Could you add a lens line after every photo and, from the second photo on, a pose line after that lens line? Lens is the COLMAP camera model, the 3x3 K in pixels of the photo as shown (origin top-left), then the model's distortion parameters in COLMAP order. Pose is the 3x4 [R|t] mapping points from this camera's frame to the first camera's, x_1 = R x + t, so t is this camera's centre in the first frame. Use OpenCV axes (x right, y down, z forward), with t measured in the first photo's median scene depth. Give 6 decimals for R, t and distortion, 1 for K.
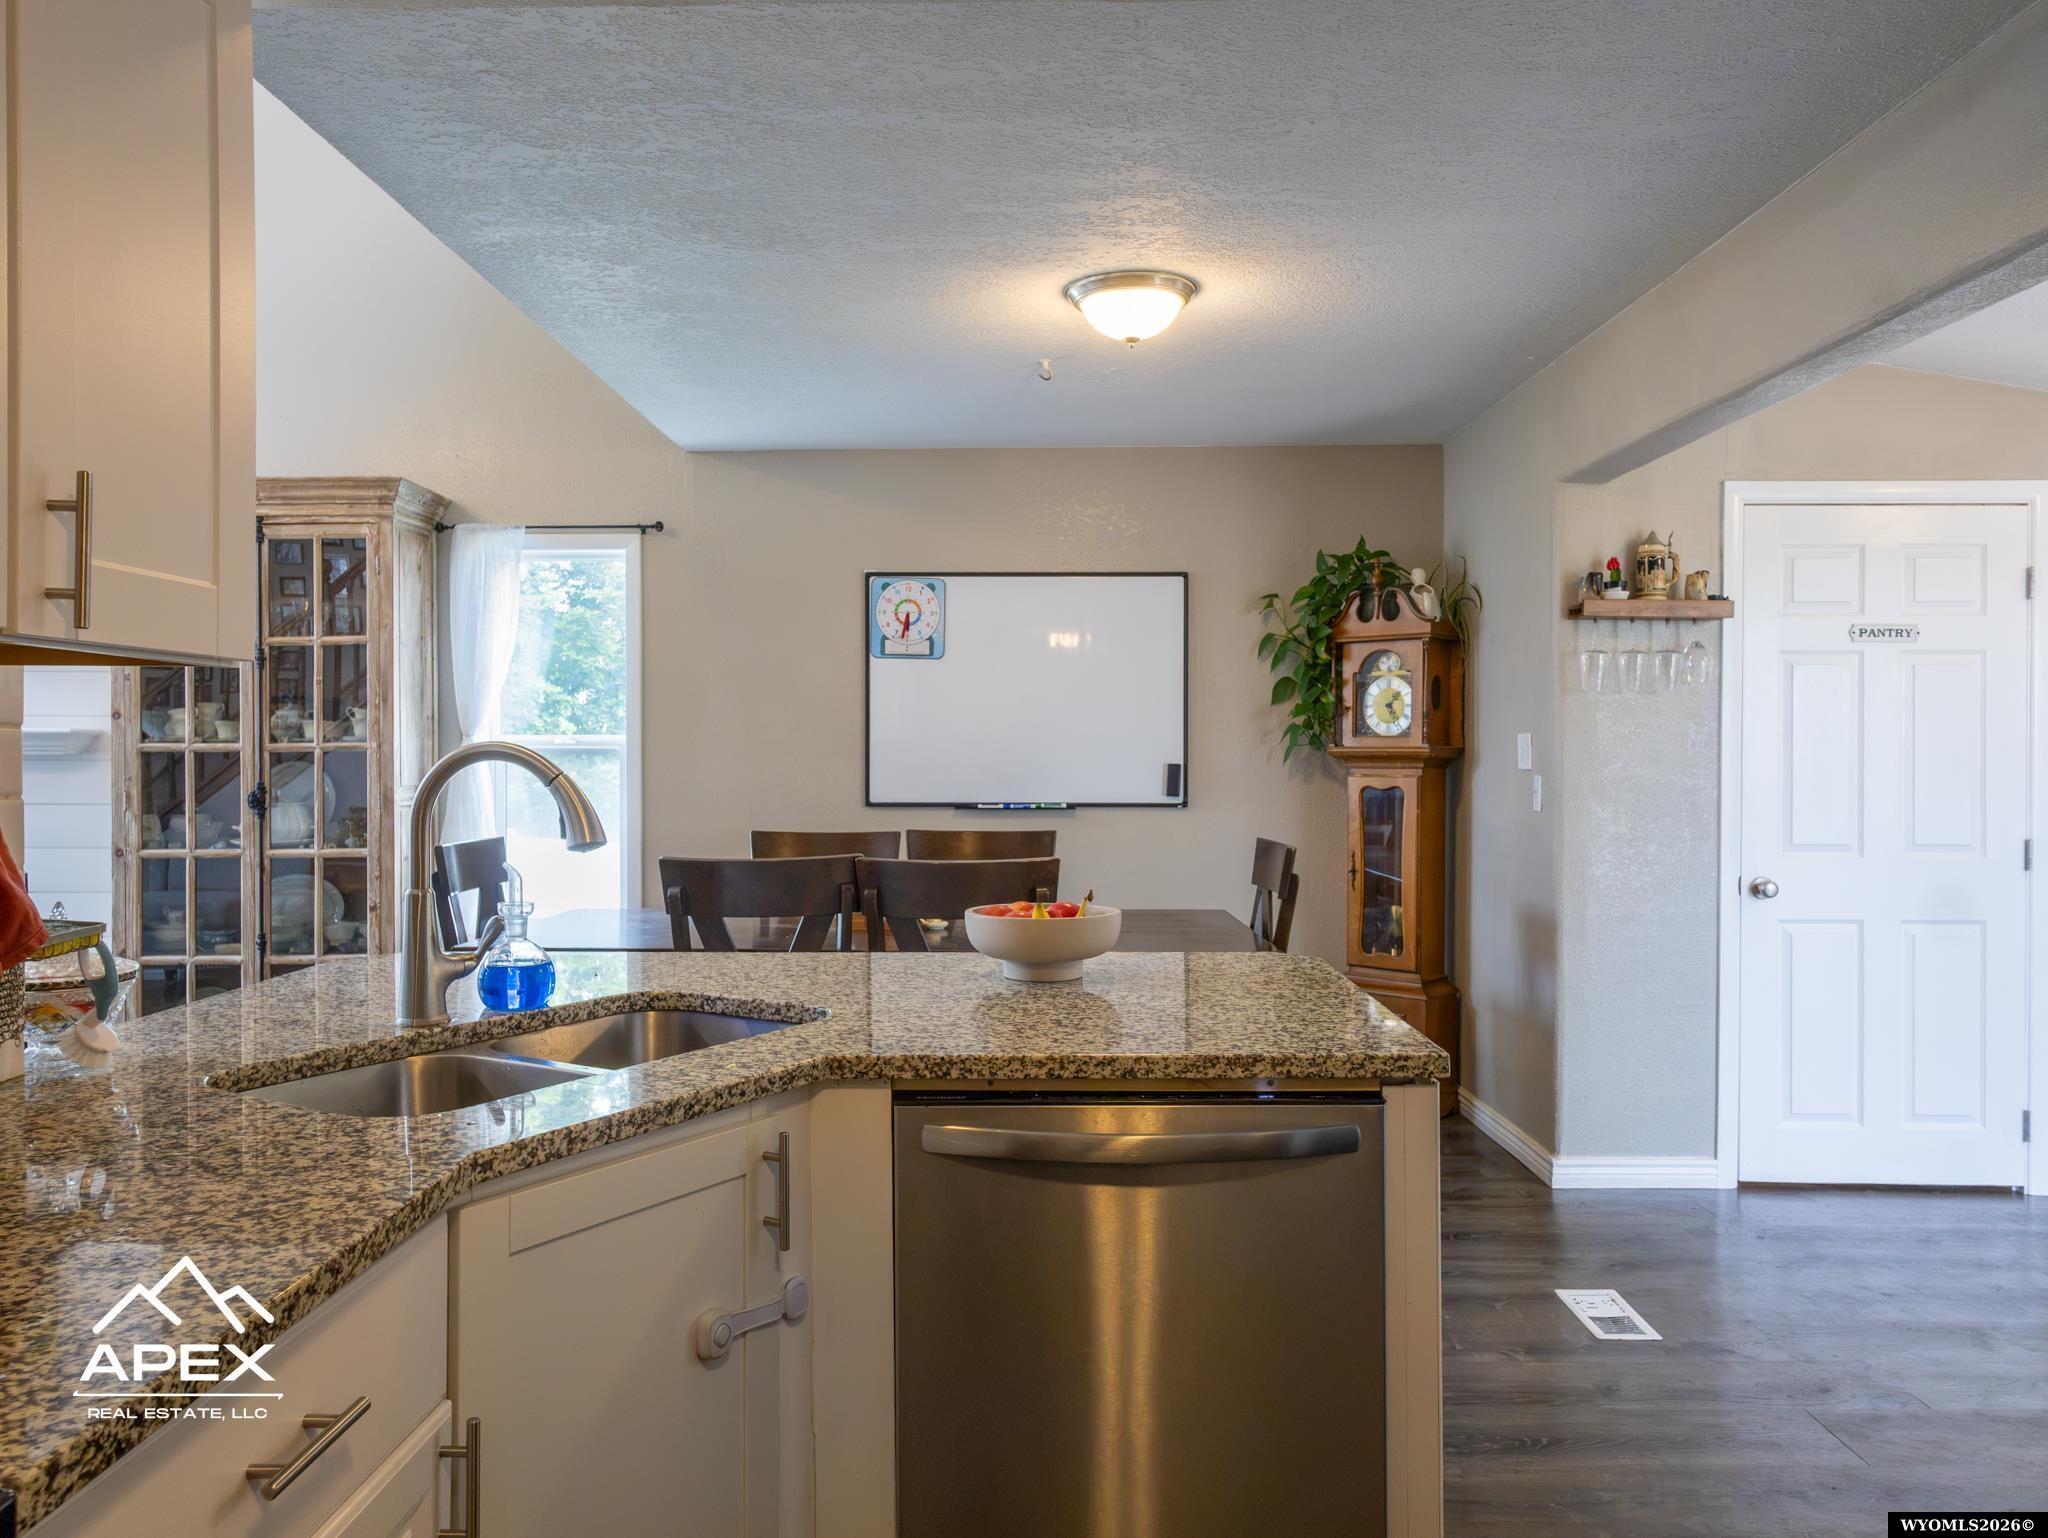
lens RADIAL K [[1449.0, 0, 1017.5], [0, 1449.0, 763.8], [0, 0, 1]] dist [0.008225, 0.003935]
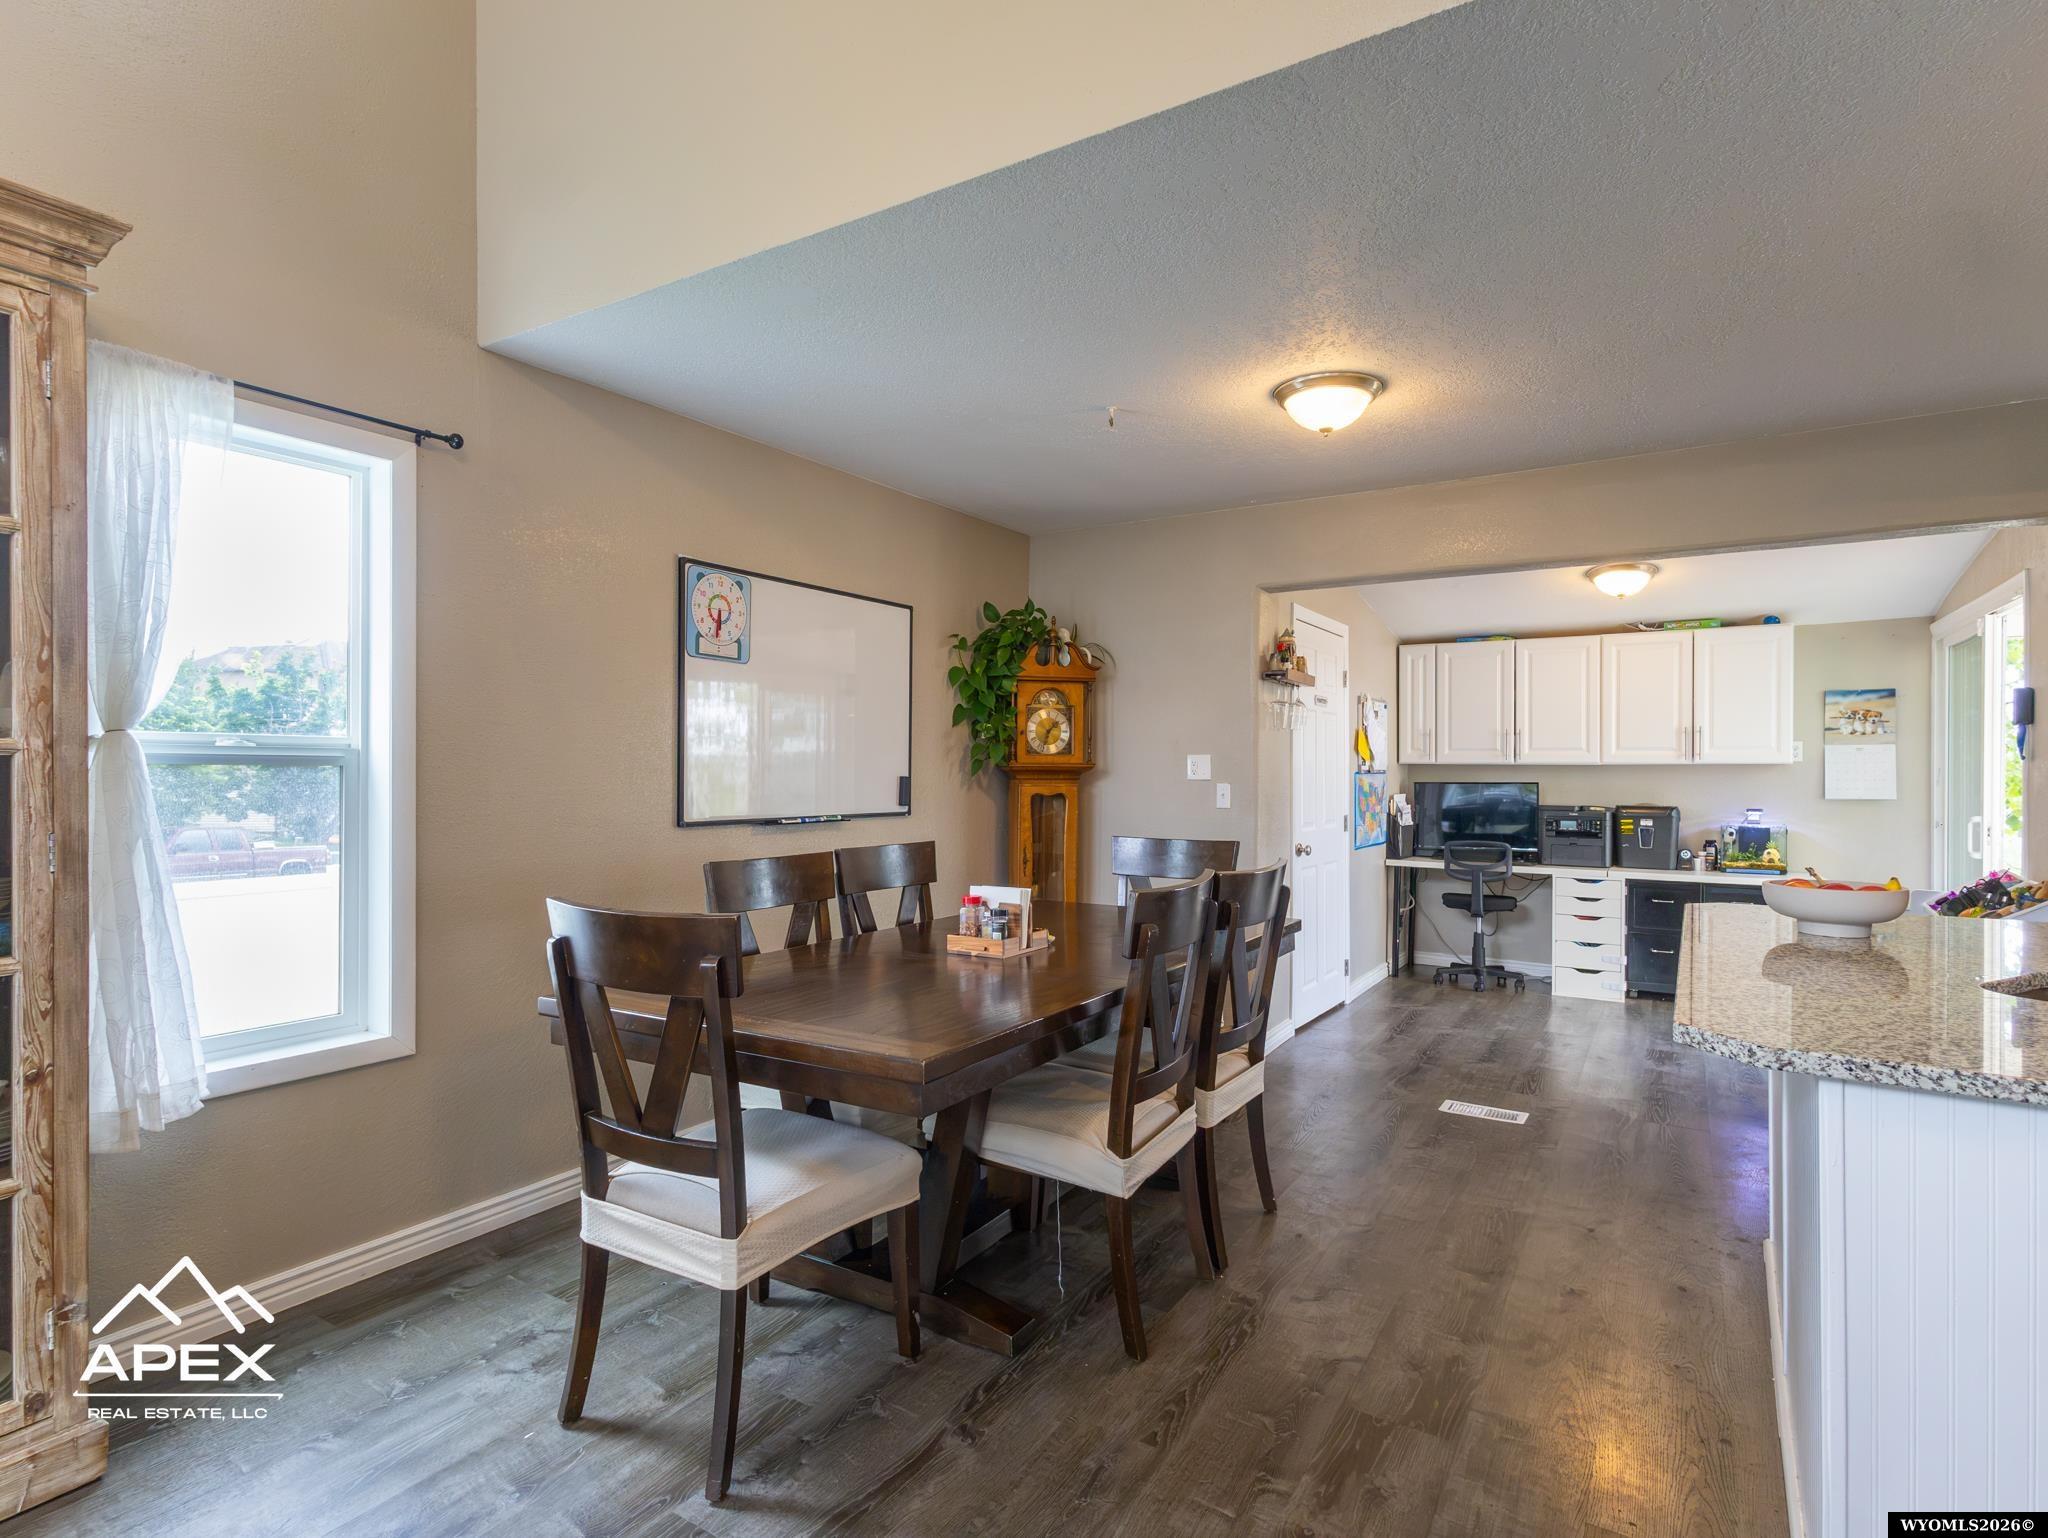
lens RADIAL K [[1069.3, 0, 1017.8], [0, 1069.3, 767.4], [0, 0, 1]] dist [0.005943, 0.004858]
pose [[0.522906, 0.004101, 0.852380, -0.545533], [0.002470, 0.999977, -0.006326, -0.001671], [-0.852387, 0.005413, 0.522884, 0.495909]]
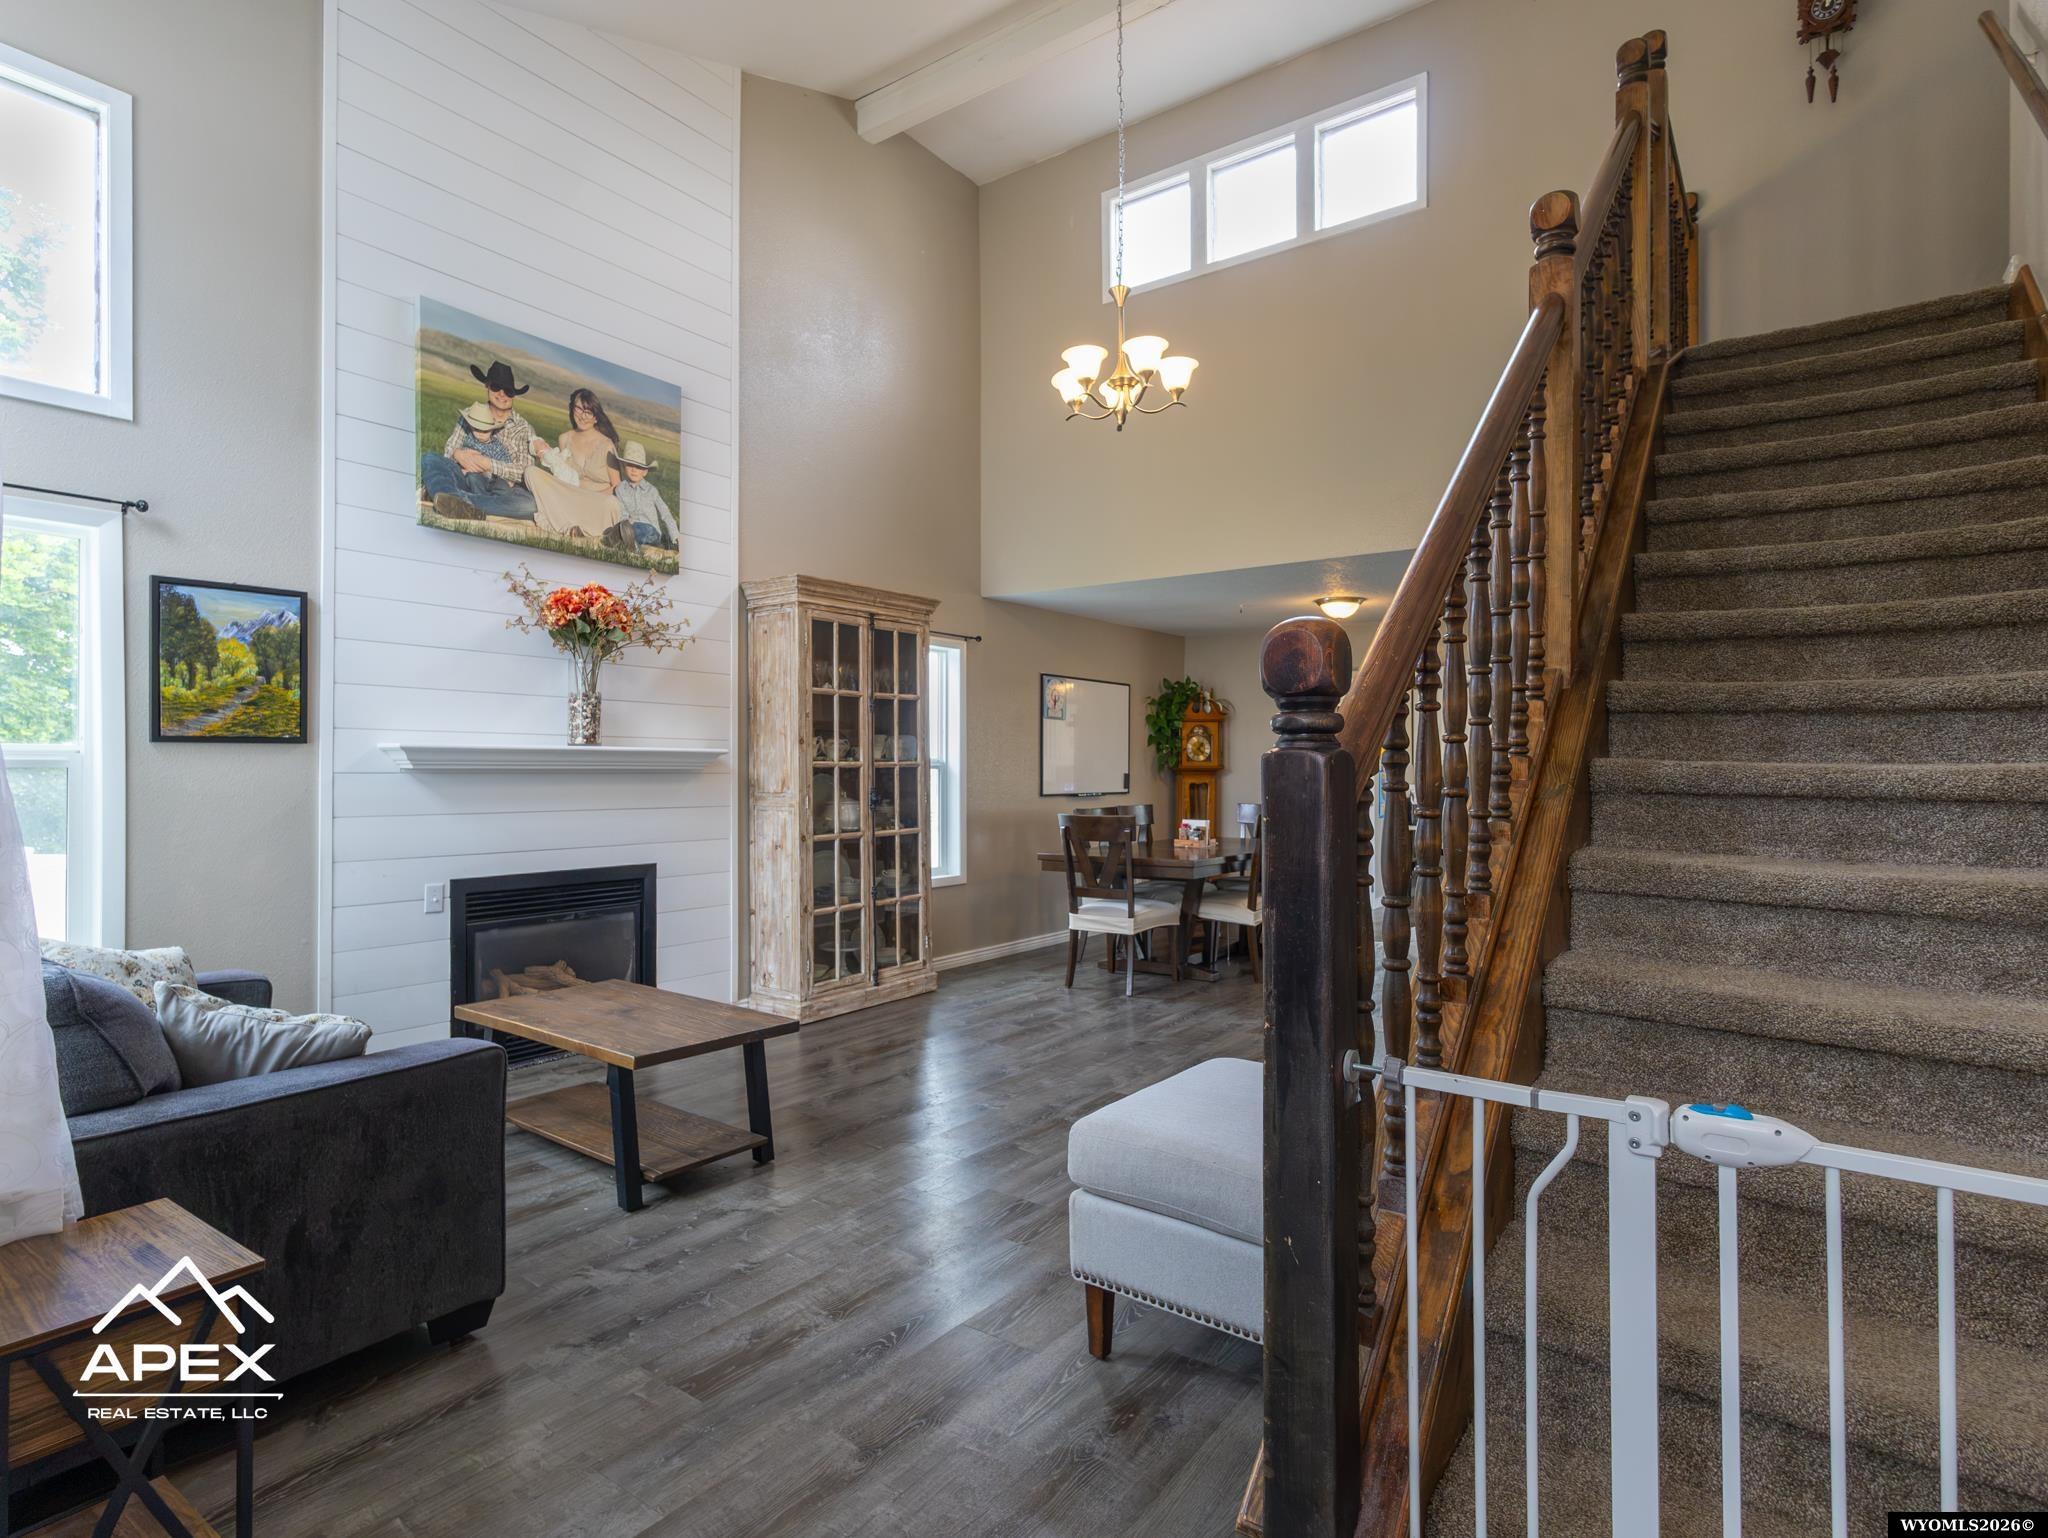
lens RADIAL K [[1069.3, 0, 1023.1], [0, 1069.3, 765.3], [0, 0, 1]] dist [0.005943, 0.004858]
pose [[0.584032, 0.003432, 0.811723, -1.261579], [0.003597, 0.999970, -0.006816, -0.001716], [-0.811723, 0.006900, 0.584002, 0.201718]]
